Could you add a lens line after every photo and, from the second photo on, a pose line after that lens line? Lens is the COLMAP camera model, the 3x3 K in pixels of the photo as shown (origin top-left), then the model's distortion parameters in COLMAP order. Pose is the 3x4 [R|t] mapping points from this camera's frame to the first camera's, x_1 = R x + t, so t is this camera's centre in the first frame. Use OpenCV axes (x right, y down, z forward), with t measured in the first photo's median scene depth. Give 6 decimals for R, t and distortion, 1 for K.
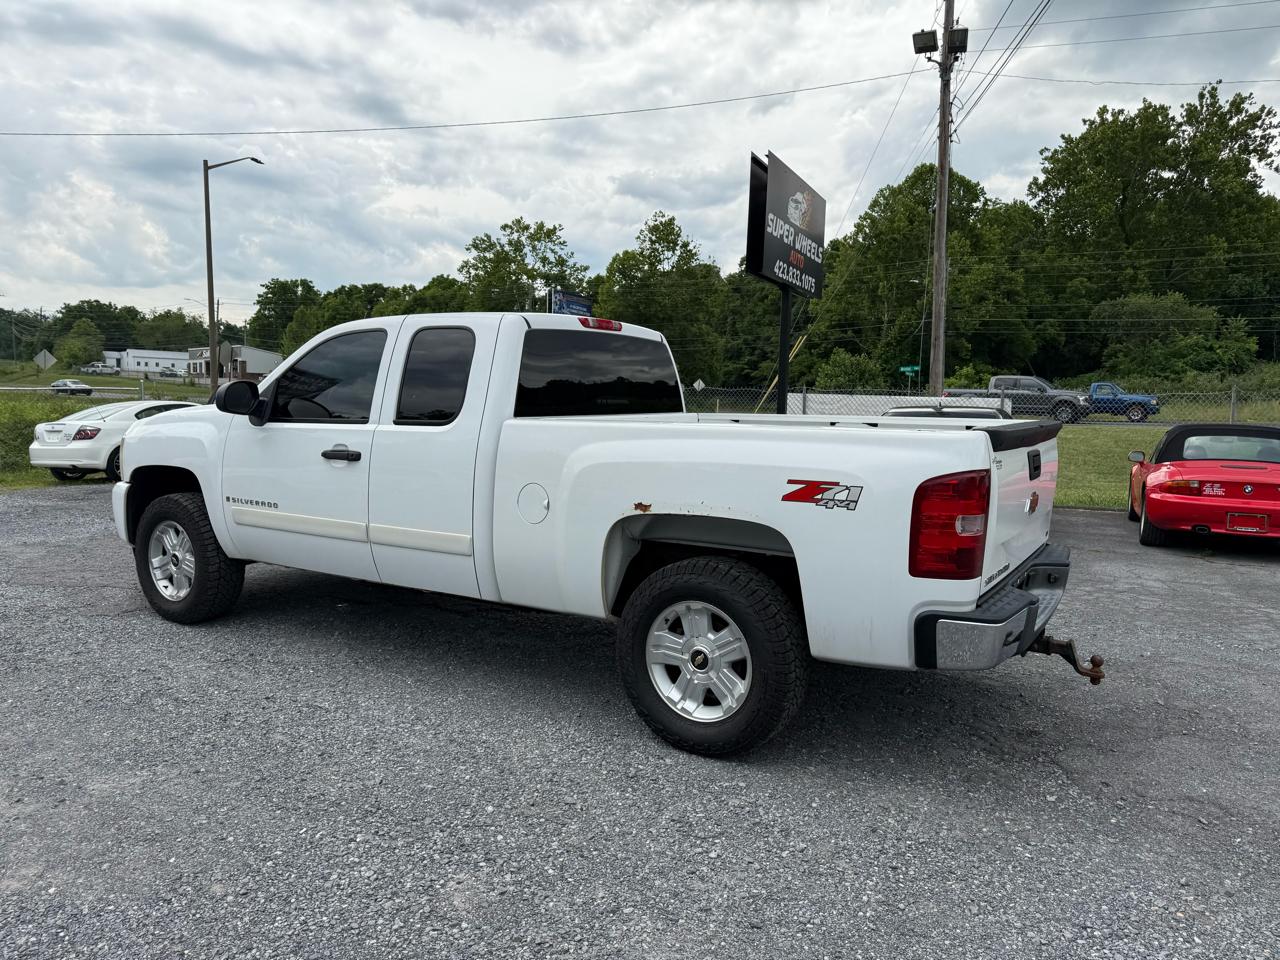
lens RADIAL K [[897.8, 0, 646.0], [0, 897.8, 486.4], [0, 0, 1]] dist [0.047708, -0.058295]
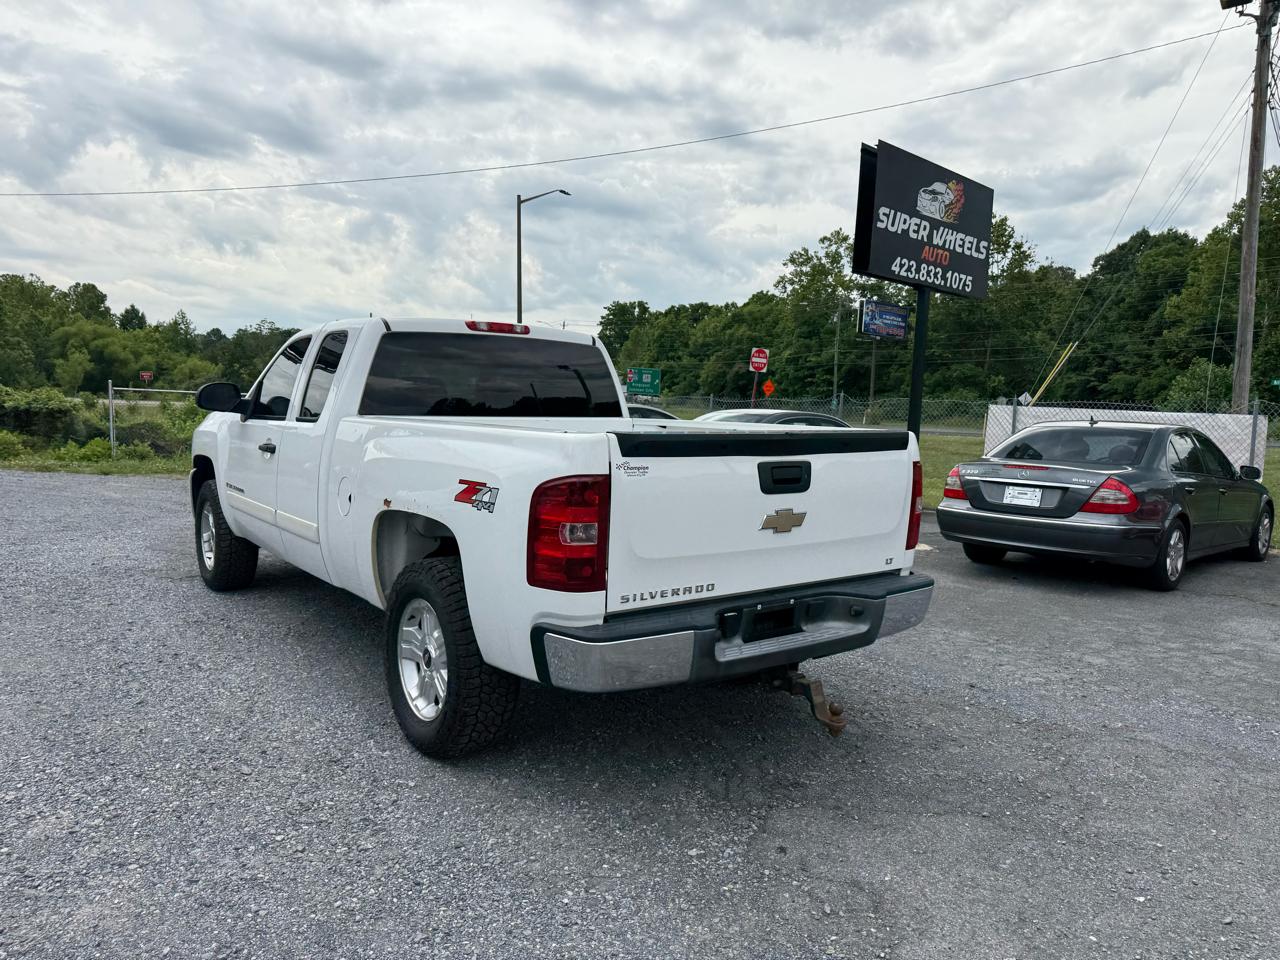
lens RADIAL K [[897.8, 0, 648.1], [0, 897.8, 493.9], [0, 0, 1]] dist [0.047708, -0.058295]
pose [[0.936228, 0.044362, -0.348582, 0.024663], [-0.046825, 0.998902, 0.001362, -0.000090], [0.348260, 0.015047, 0.937277, 0.005569]]
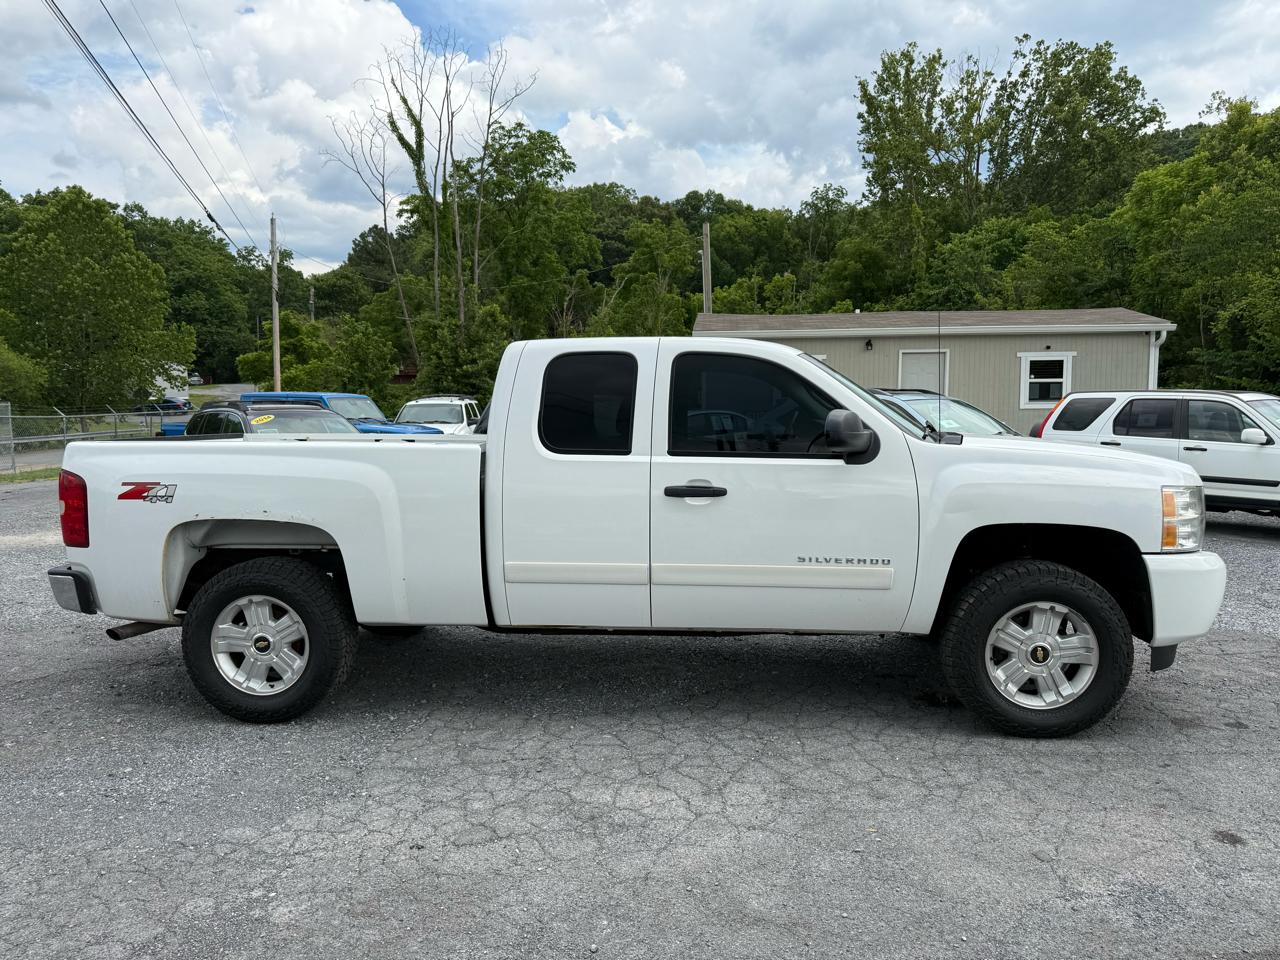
lens RADIAL K [[897.8, 0, 649.2], [0, 897.8, 497.8], [0, 0, 1]] dist [0.047708, -0.058295]
pose [[-0.890383, 0.031139, -0.454146, 0.016038], [-0.057258, 0.982073, 0.179593, -0.010911], [0.451597, 0.185910, -0.872638, 0.104224]]
